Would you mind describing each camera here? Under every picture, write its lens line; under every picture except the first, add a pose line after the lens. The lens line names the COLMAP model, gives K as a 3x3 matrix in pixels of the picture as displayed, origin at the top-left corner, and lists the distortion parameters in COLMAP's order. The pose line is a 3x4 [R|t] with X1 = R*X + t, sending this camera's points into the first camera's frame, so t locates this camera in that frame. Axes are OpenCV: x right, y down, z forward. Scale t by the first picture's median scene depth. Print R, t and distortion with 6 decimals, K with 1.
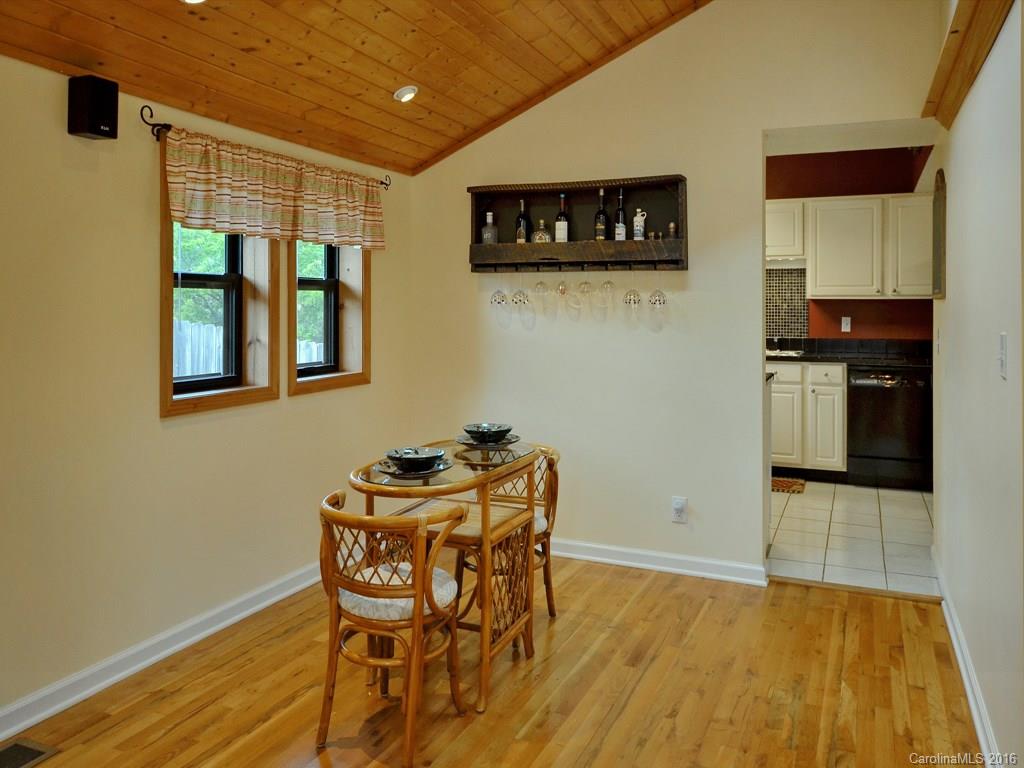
lens RADIAL K [[800.0, 0, 510.4], [0, 800.0, 381.6], [0, 0, 1]] dist [0.001075, -0.003719]
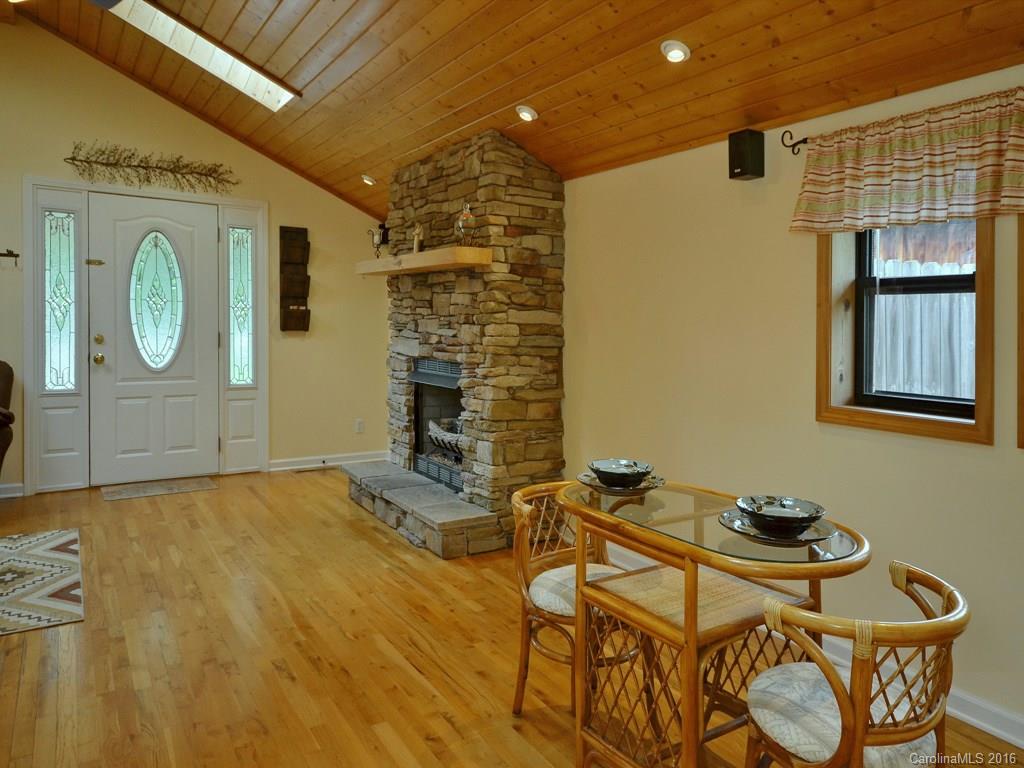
lens RADIAL K [[735.1, 0, 511.7], [0, 735.1, 381.6], [0, 0, 1]] dist [-0.002720, -0.001304]
pose [[-0.561041, 0.069948, -0.824828, 0.529652], [-0.071773, 0.988560, 0.132653, -0.100135], [0.824671, 0.133624, -0.549602, 1.132784]]
